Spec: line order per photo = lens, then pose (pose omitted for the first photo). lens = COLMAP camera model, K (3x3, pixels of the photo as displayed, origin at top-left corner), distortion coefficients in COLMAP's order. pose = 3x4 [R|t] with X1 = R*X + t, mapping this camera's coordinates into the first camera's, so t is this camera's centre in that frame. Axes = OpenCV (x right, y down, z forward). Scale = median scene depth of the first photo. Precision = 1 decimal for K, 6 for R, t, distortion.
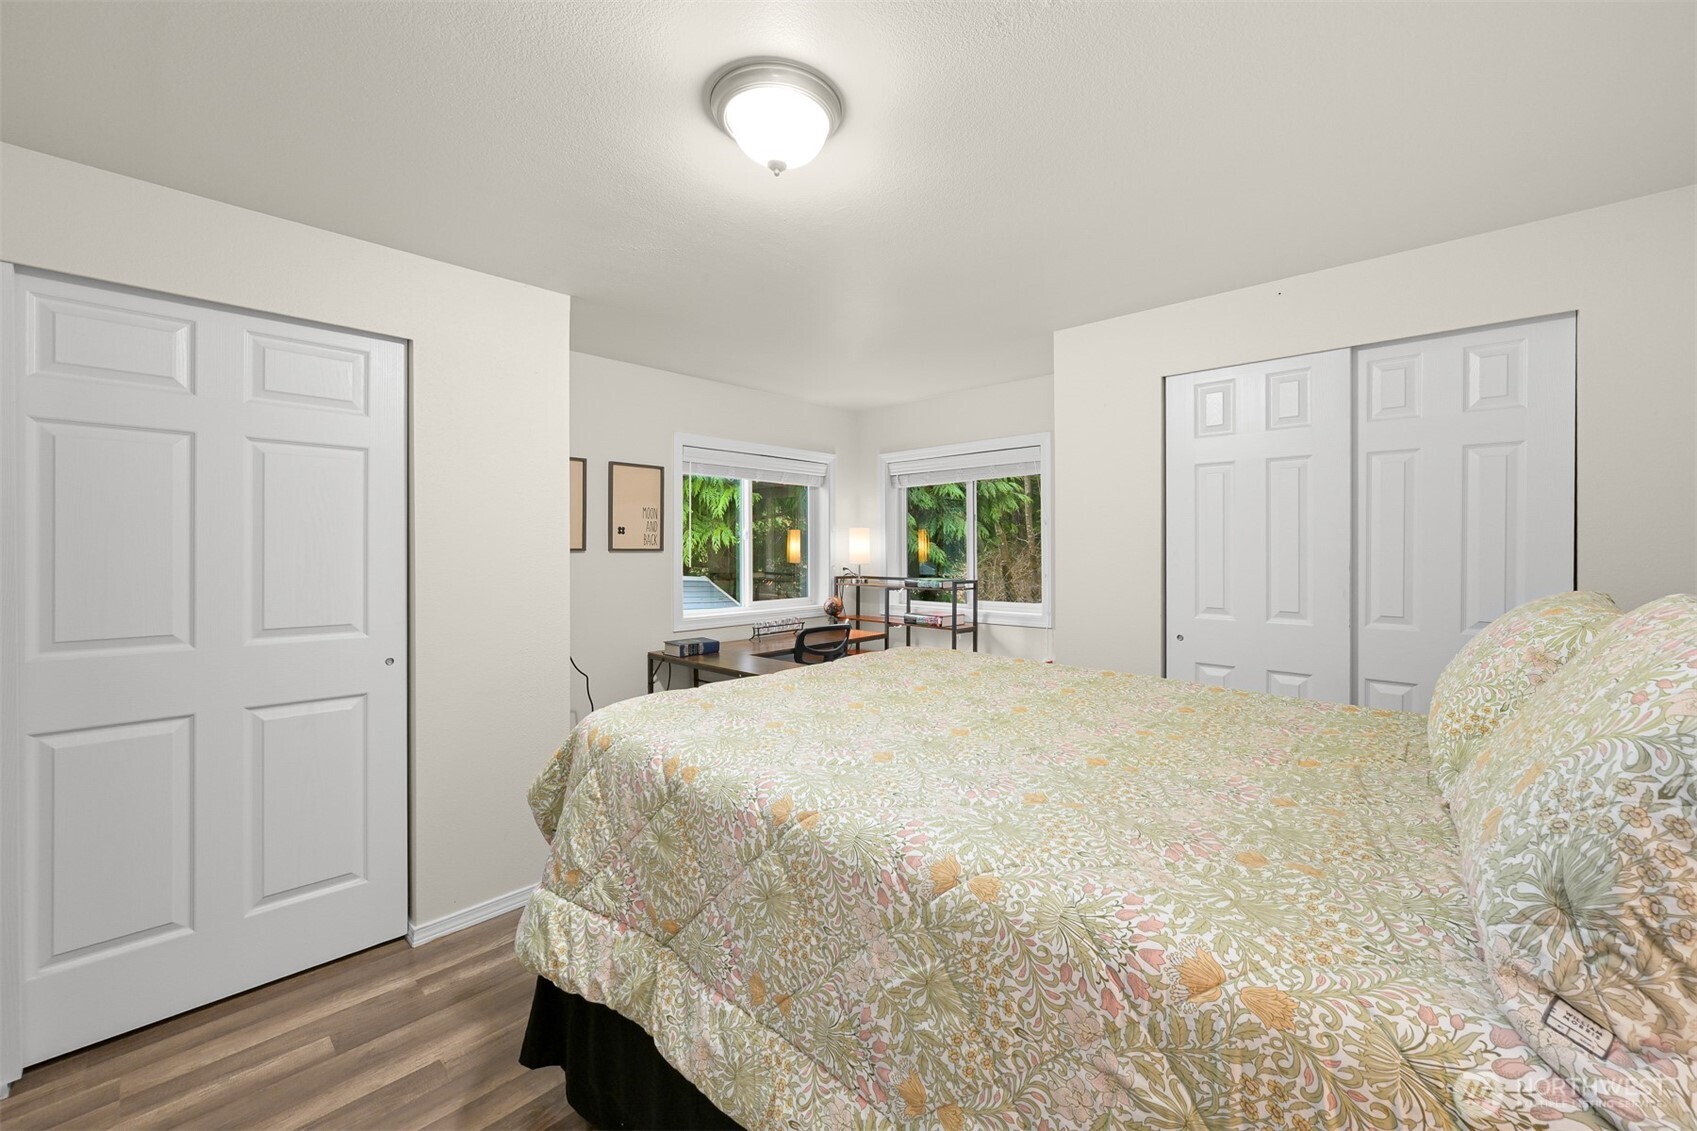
lens RADIAL K [[669.8, 0, 852.9], [0, 669.8, 558.0], [0, 0, 1]] dist [-0.004814, 0.001283]
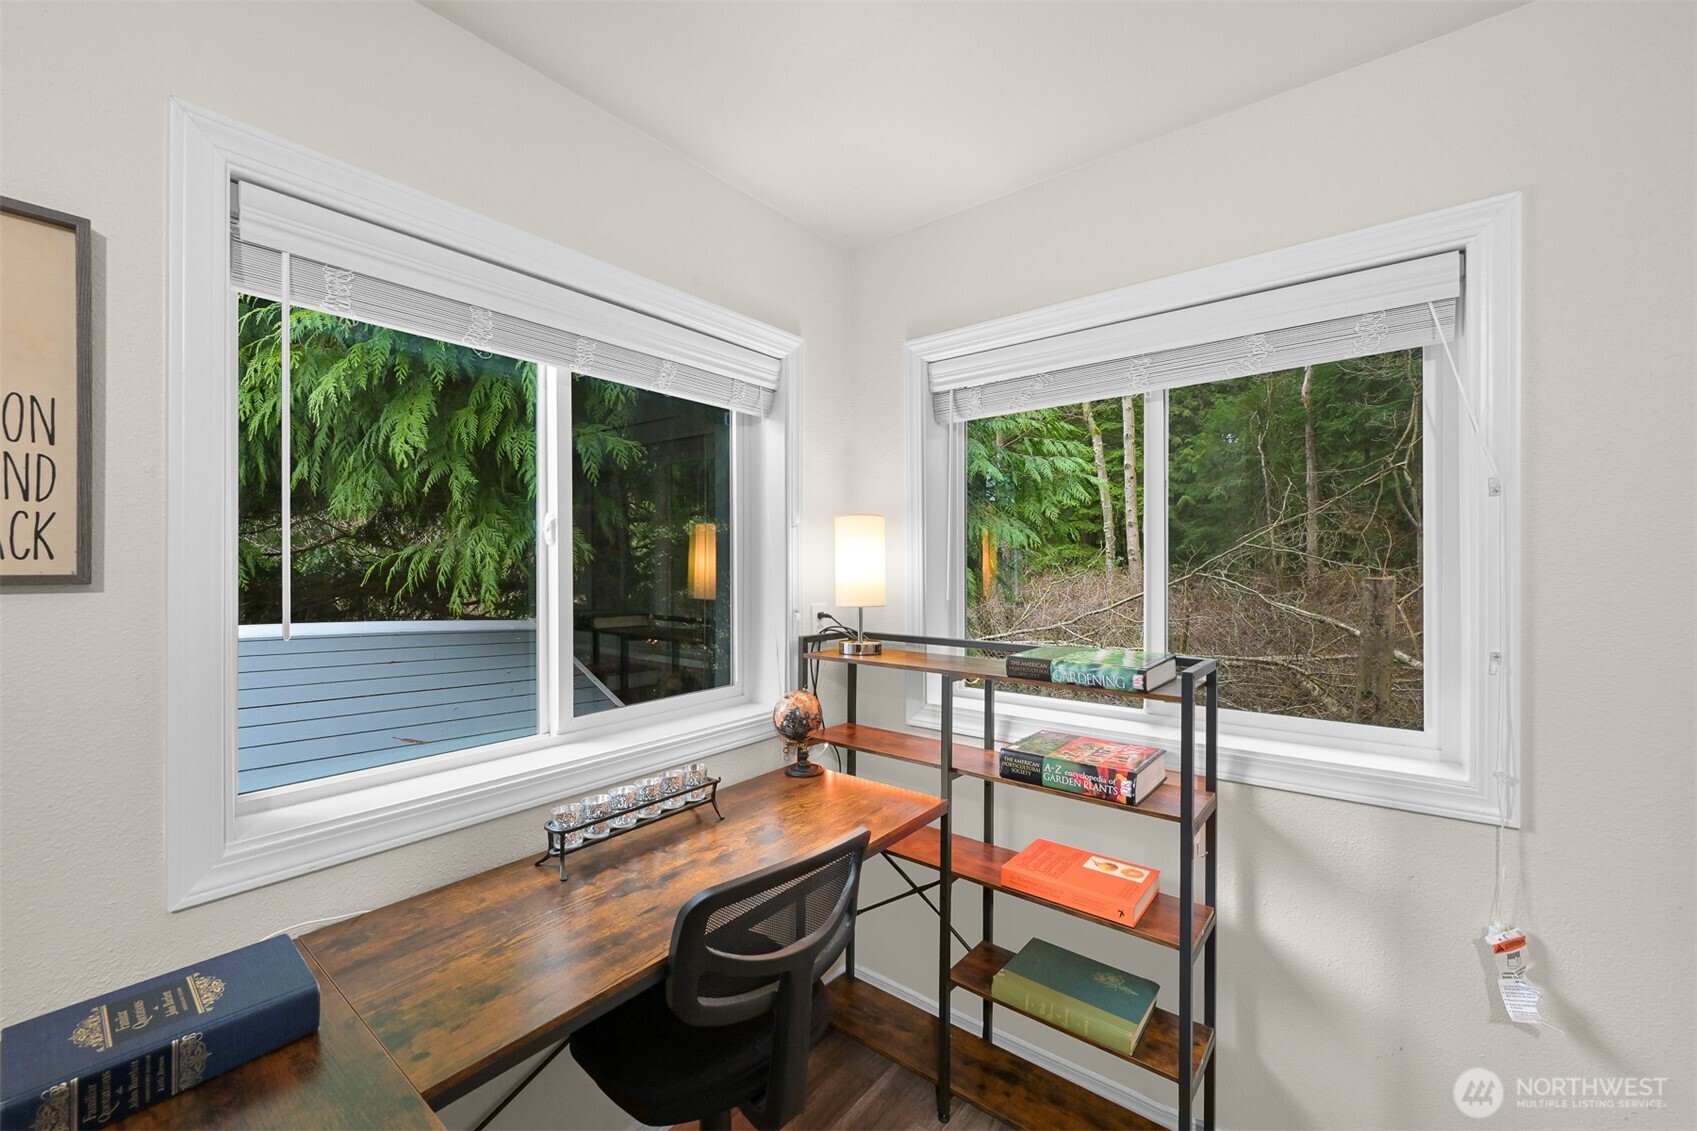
lens RADIAL K [[669.8, 0, 849.3], [0, 669.8, 563.0], [0, 0, 1]] dist [-0.004814, 0.001283]
pose [[0.996771, -0.000827, 0.080290, -0.029525], [0.001934, 0.999904, -0.013712, -0.011436], [-0.080271, 0.013823, 0.996677, 0.596519]]
